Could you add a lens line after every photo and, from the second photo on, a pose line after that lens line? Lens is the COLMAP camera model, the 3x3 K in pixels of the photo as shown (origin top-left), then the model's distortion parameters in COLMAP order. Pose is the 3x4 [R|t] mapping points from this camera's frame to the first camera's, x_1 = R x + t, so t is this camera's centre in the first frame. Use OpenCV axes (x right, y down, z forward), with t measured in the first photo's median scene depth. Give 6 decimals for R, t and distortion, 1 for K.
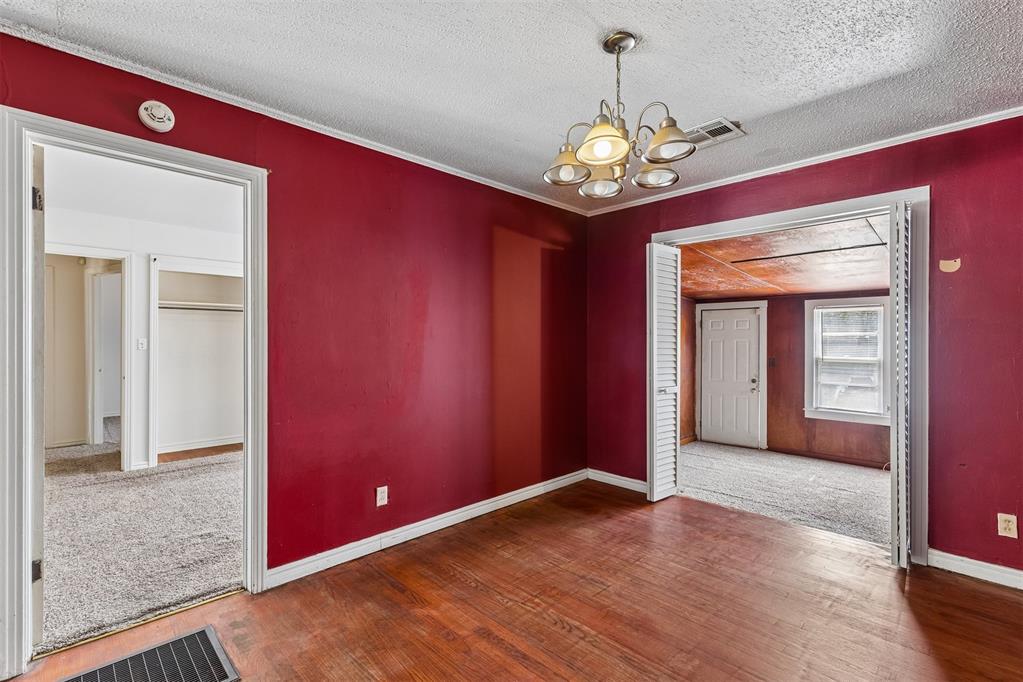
lens RADIAL K [[465.2, 0, 511.5], [0, 465.2, 341.0], [0, 0, 1]] dist [0.006665, -0.000691]
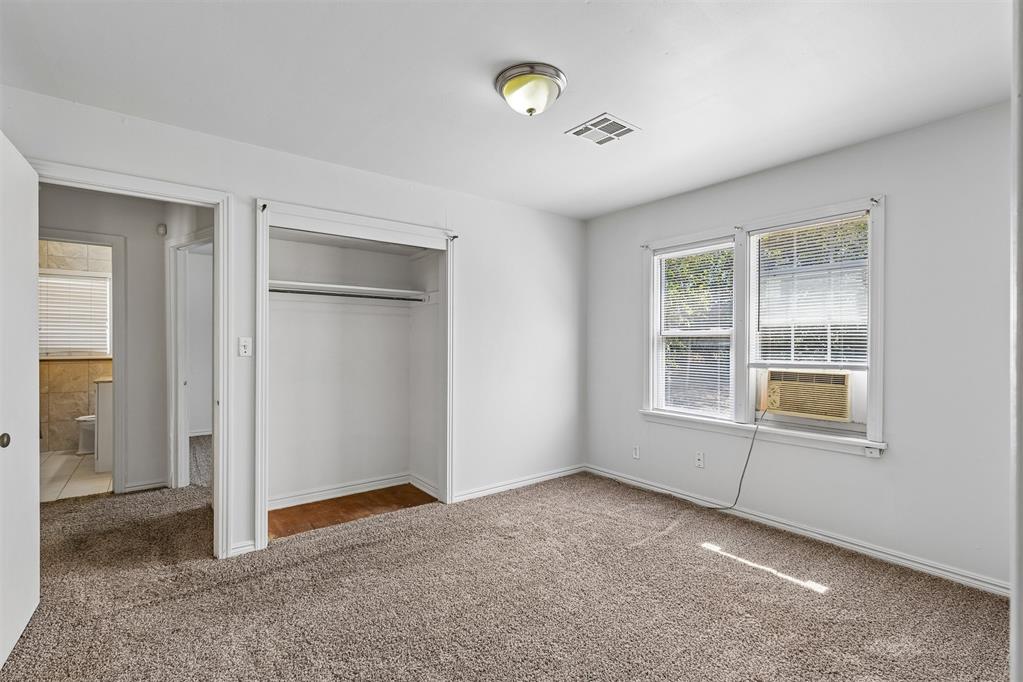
lens RADIAL K [[465.2, 0, 511.5], [0, 465.2, 341.0], [0, 0, 1]] dist [0.006665, -0.000691]
pose [[0.992591, -0.001740, -0.121490, -0.338952], [0.001675, 0.999998, -0.000638, 0.000215], [0.121491, 0.000430, 0.992592, 0.399944]]
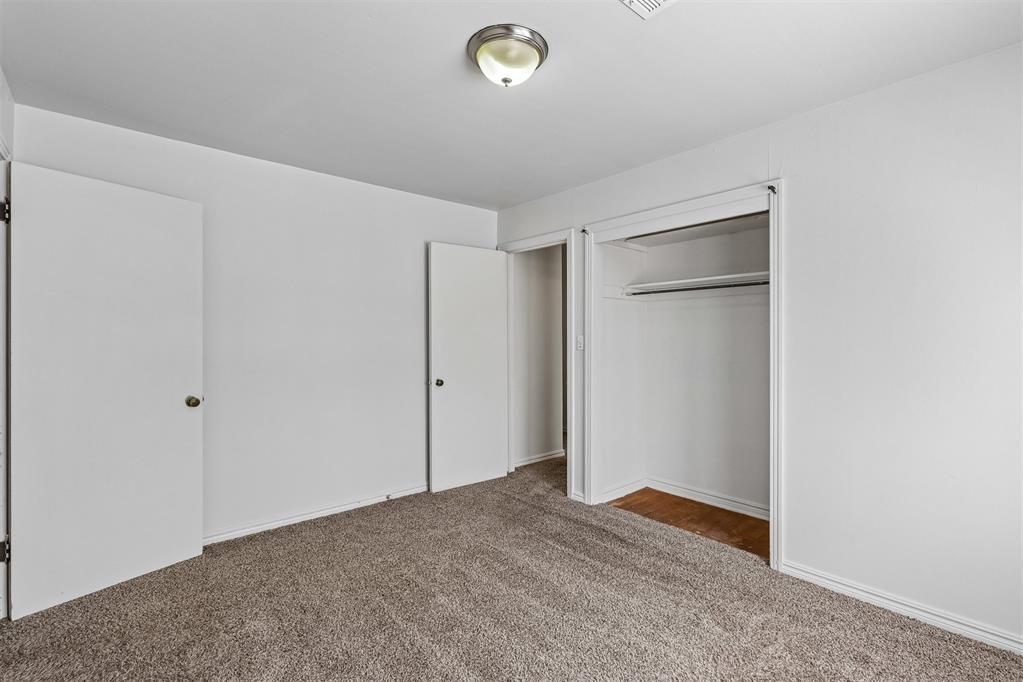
lens RADIAL K [[468.1, 0, 510.0], [0, 468.1, 338.9], [0, 0, 1]] dist [-0.002392, -0.000766]
pose [[-0.070415, 0.000273, -0.997518, 0.000605], [0.006646, 0.999978, -0.000196, -0.000805], [0.997496, -0.006643, -0.070415, 0.849358]]
